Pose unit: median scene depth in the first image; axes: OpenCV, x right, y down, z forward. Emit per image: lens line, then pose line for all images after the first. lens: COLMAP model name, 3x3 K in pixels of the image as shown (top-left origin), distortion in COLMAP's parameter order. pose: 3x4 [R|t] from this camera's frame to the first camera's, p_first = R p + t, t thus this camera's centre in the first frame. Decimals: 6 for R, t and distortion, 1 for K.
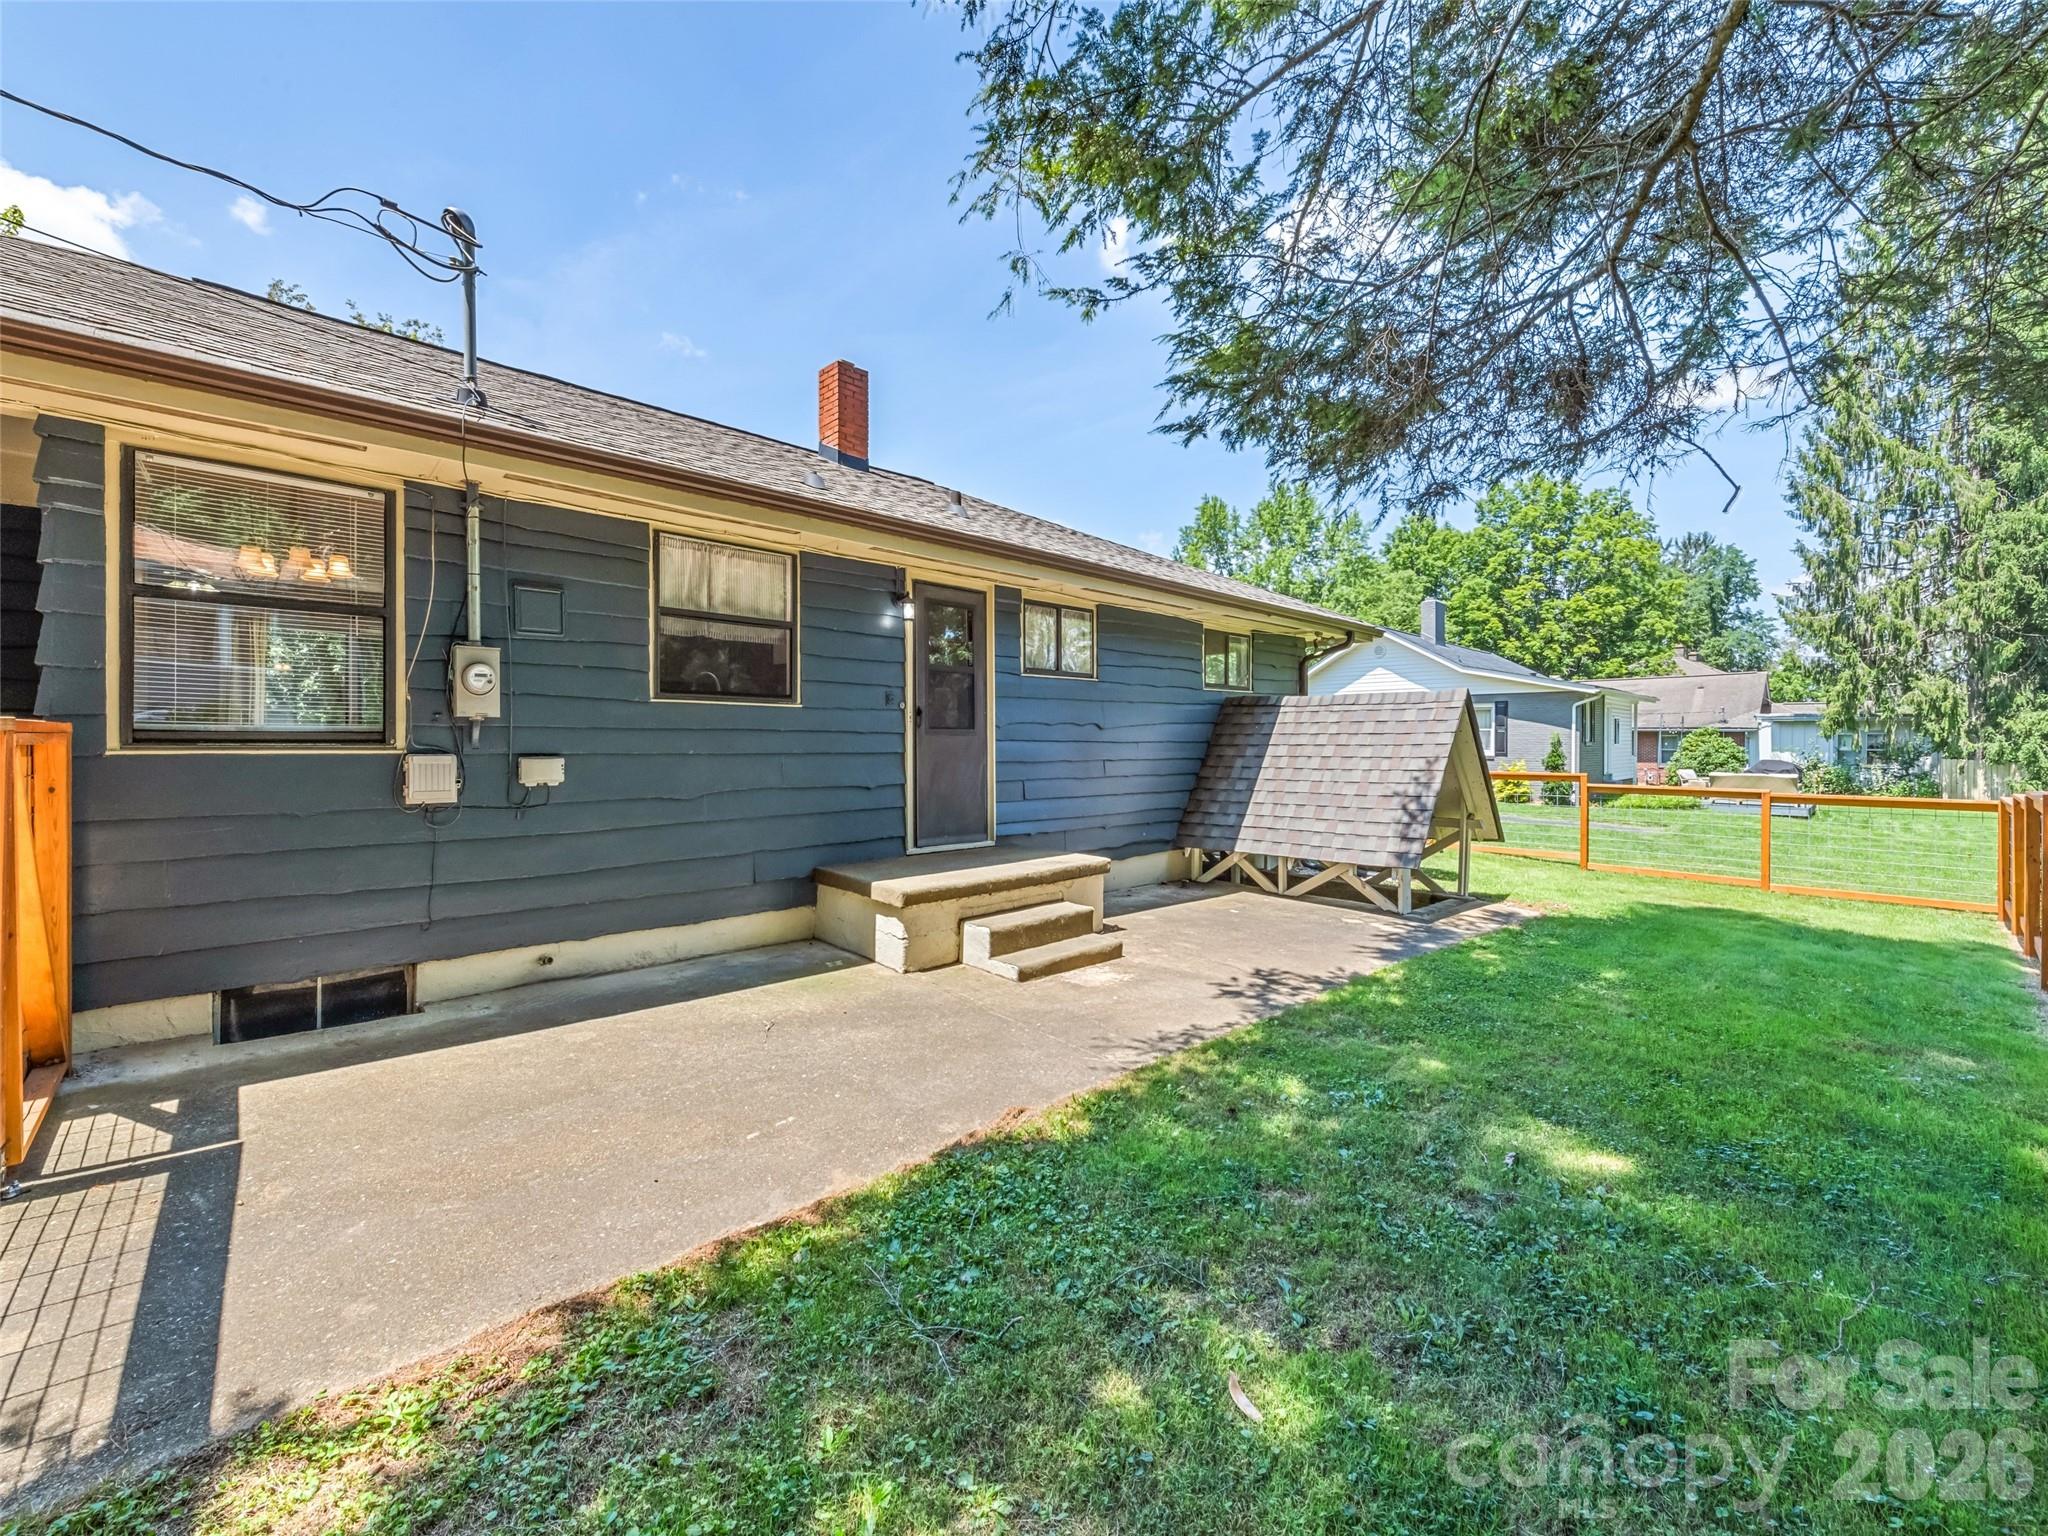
lens RADIAL K [[814.7, 0, 1039.6], [0, 814.7, 750.0], [0, 0, 1]] dist [0.012793, -0.002054]
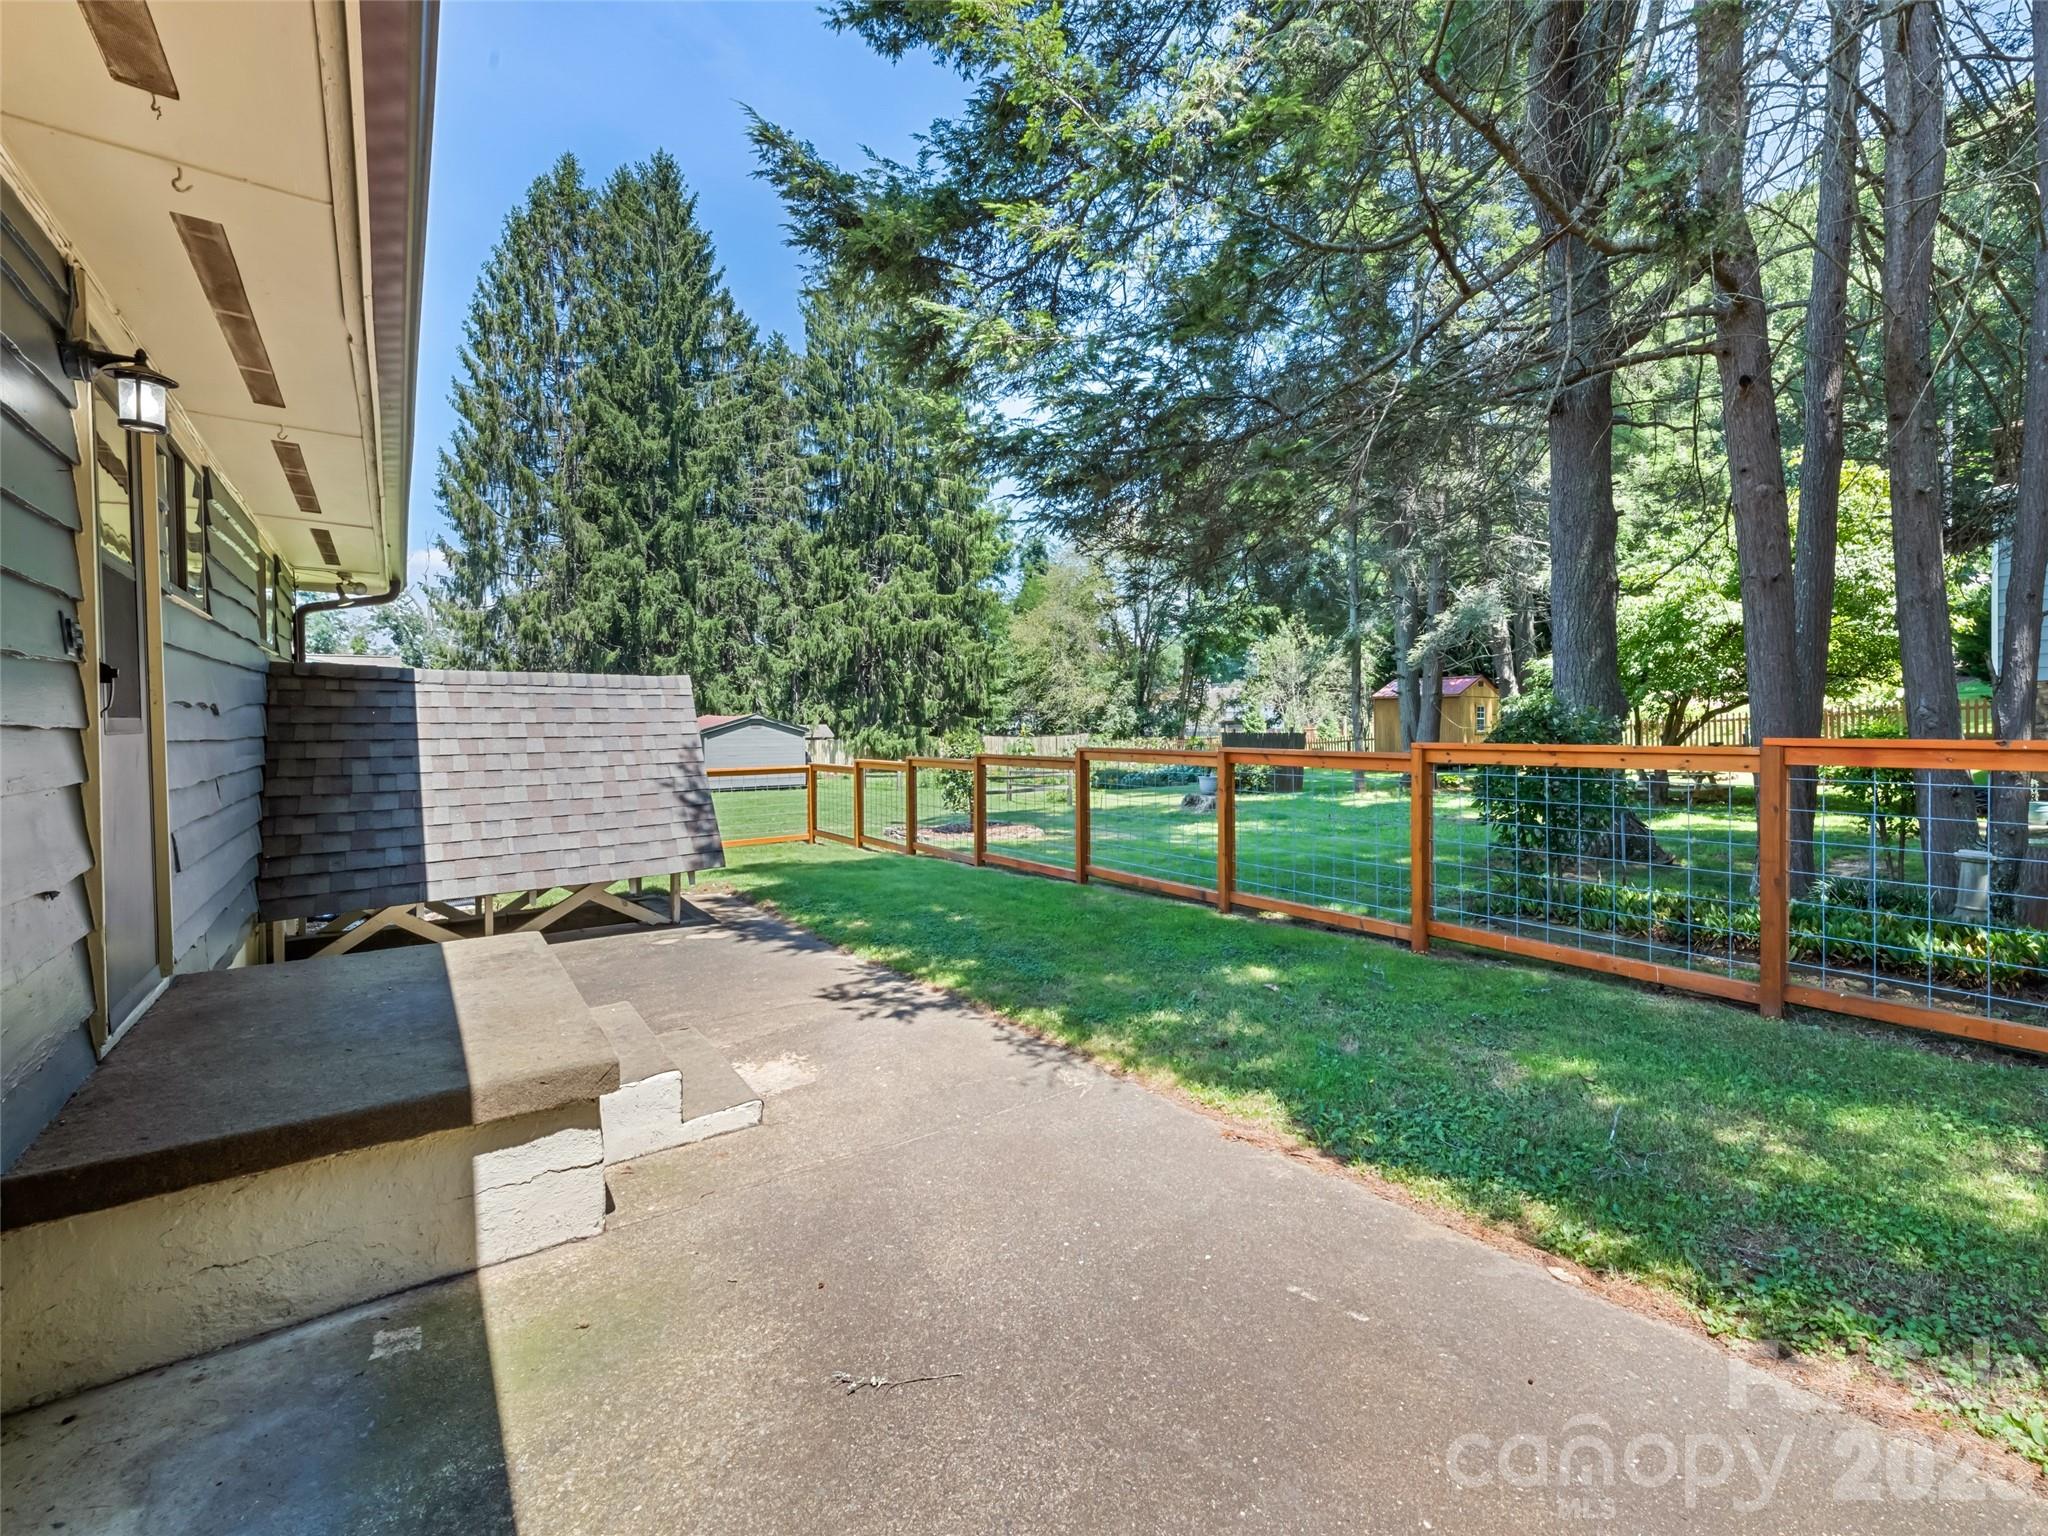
lens RADIAL K [[866.8, 0, 1035.6], [0, 866.8, 754.0], [0, 0, 1]] dist [-0.009309, -0.000142]
pose [[0.093464, -0.039765, 0.994828, -0.445373], [0.015352, 0.999141, 0.038495, -0.015966], [-0.995504, 0.011674, 0.093994, 0.486185]]
